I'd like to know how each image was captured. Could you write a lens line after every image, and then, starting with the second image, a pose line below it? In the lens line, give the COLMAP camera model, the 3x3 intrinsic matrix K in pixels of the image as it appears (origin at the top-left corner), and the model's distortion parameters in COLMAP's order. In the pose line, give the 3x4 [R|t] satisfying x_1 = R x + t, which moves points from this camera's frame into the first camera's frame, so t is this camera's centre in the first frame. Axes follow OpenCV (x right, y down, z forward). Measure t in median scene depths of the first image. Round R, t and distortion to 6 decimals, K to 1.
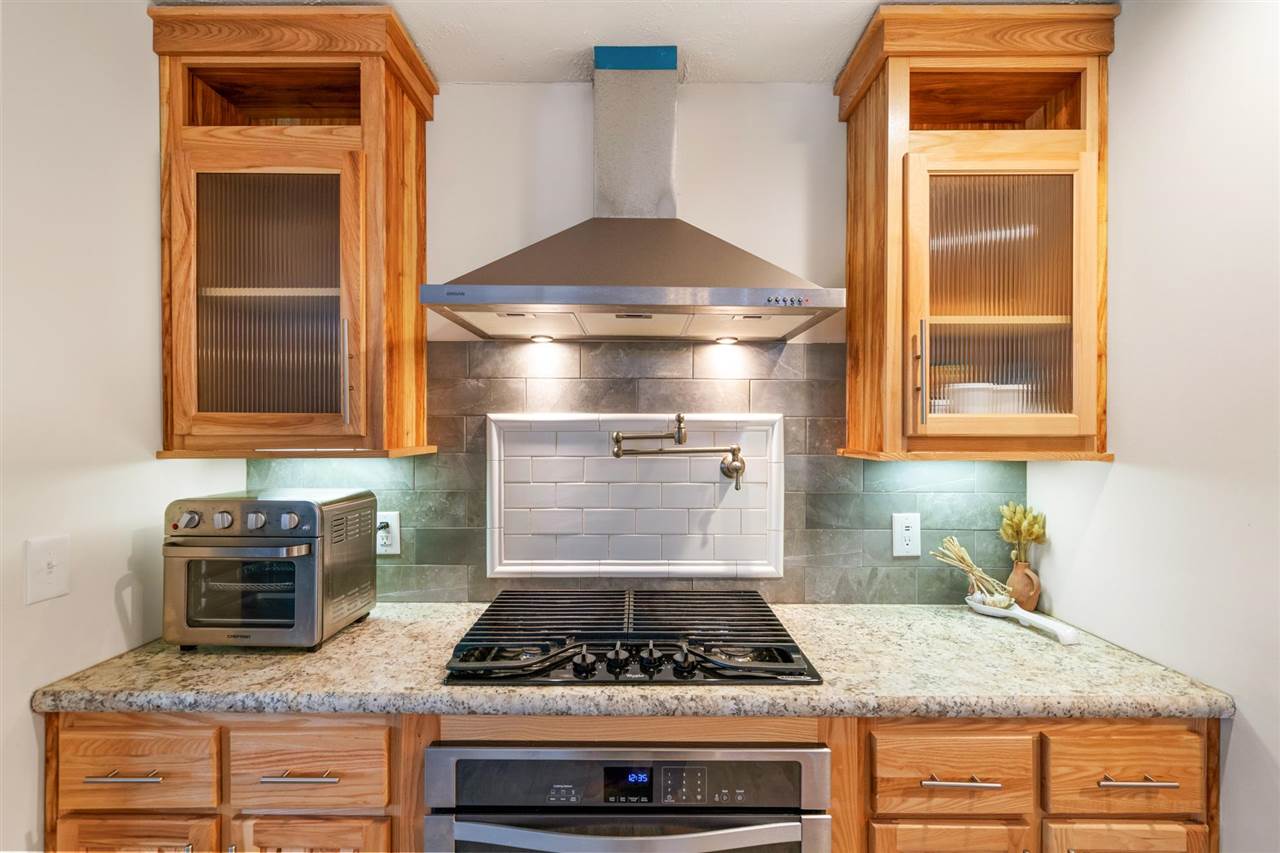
lens RADIAL K [[592.8, 0, 642.4], [0, 592.8, 430.0], [0, 0, 1]] dist [-0.001281, 0.001148]
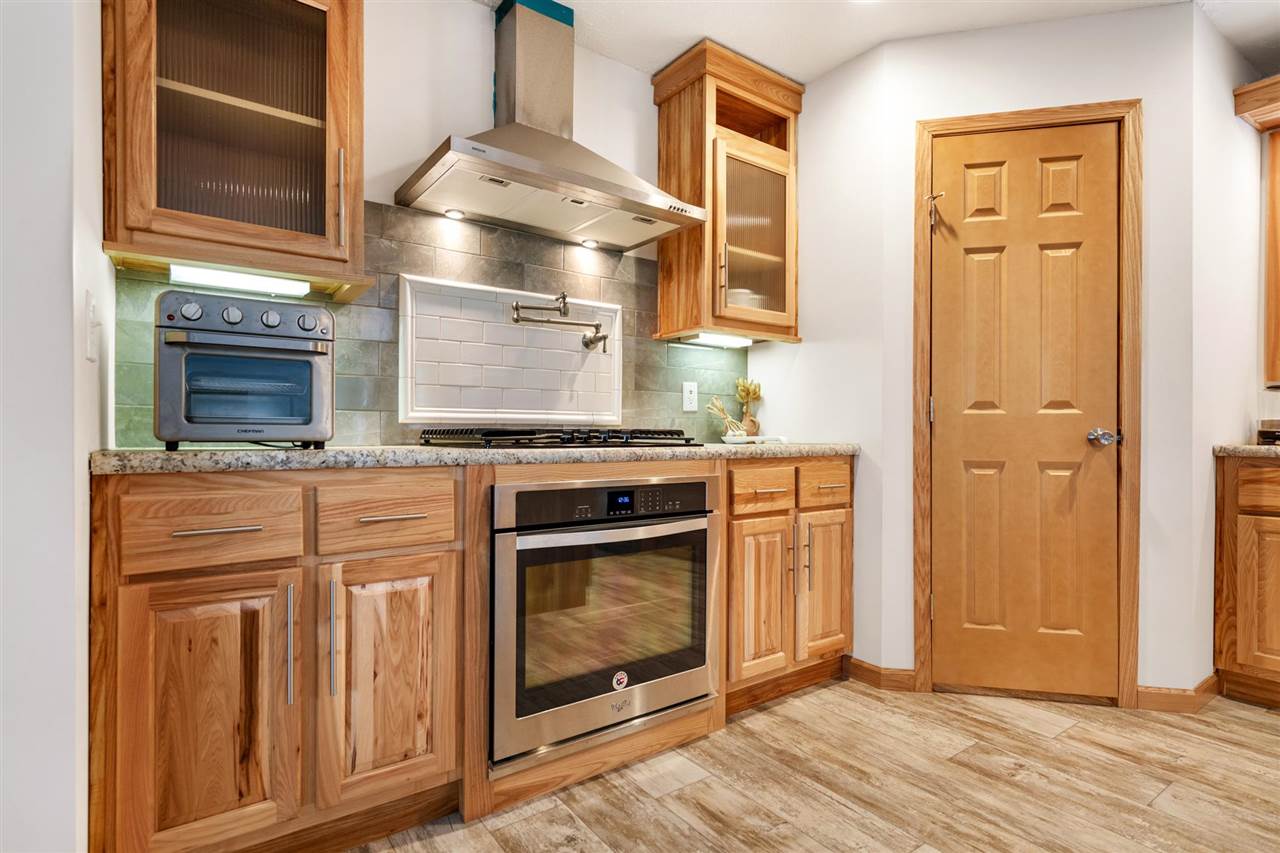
lens RADIAL K [[643.1, 0, 640.8], [0, 643.1, 434.3], [0, 0, 1]] dist [0.001751, 0.003183]
pose [[0.804750, 0.000509, 0.593613, -0.732042], [-0.001407, 0.999998, 0.001050, 0.322504], [-0.593612, -0.001681, 0.804750, -0.269312]]
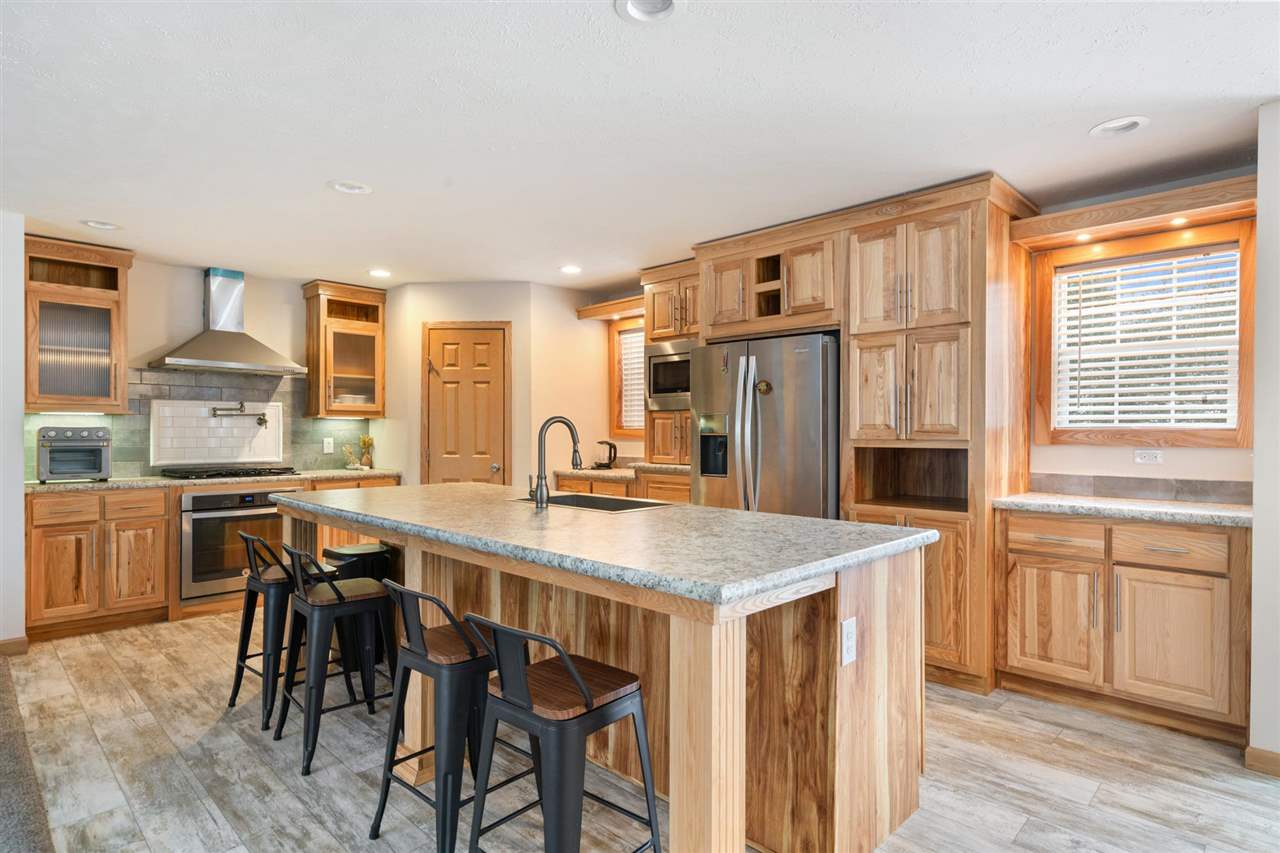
lens RADIAL K [[674.0, 0, 647.8], [0, 674.0, 432.7], [0, 0, 1]] dist [-0.004089, 0.002911]
pose [[0.683795, -0.001640, 0.729672, -1.059593], [0.000933, 0.999999, 0.001372, 0.131692], [-0.729674, -0.000257, 0.683796, -2.854656]]
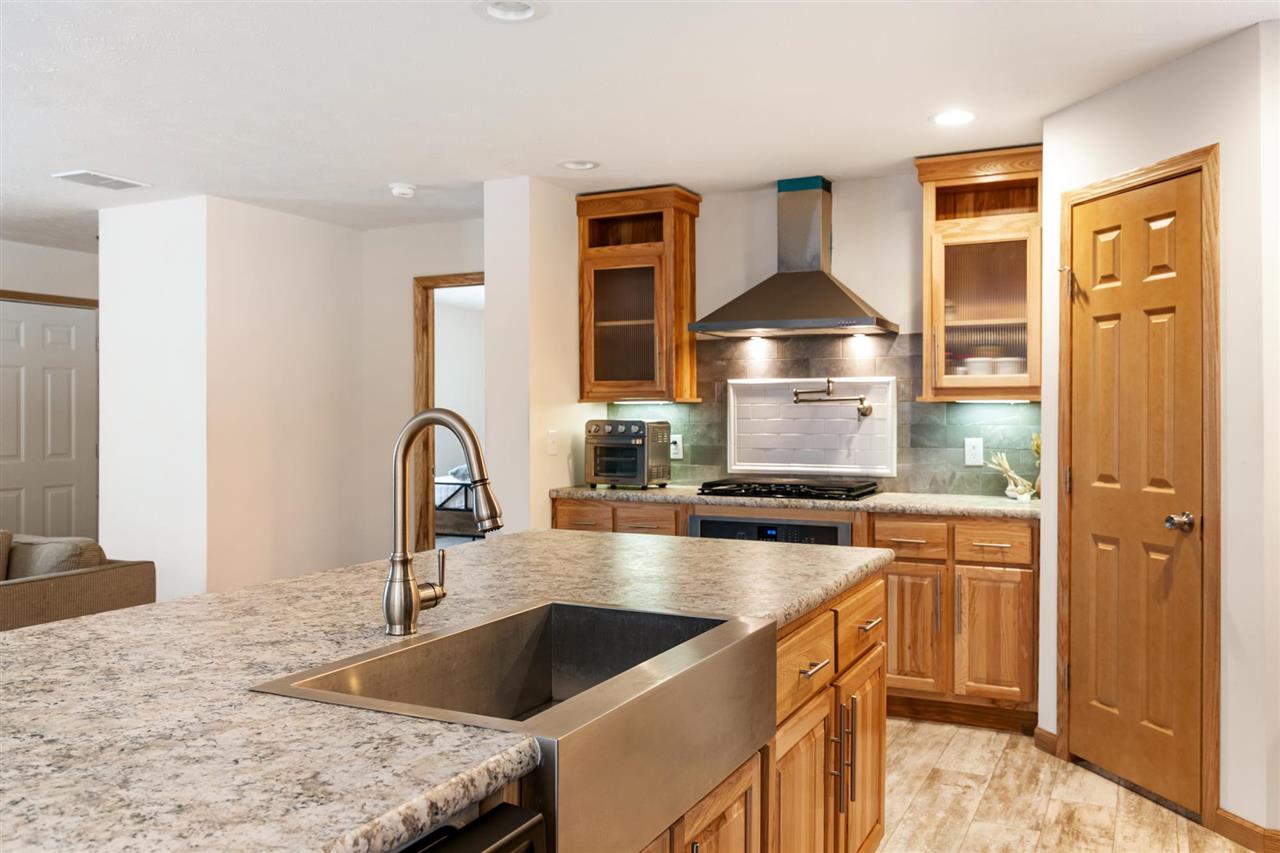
lens RADIAL K [[1027.0, 0, 644.1], [0, 1027.0, 410.6], [0, 0, 1]] dist [0.012883, 0.005180]
pose [[0.900626, -0.003603, -0.434580, 1.016451], [0.002177, 0.999990, -0.003778, 0.089567], [0.434589, 0.002456, 0.900625, -2.247092]]
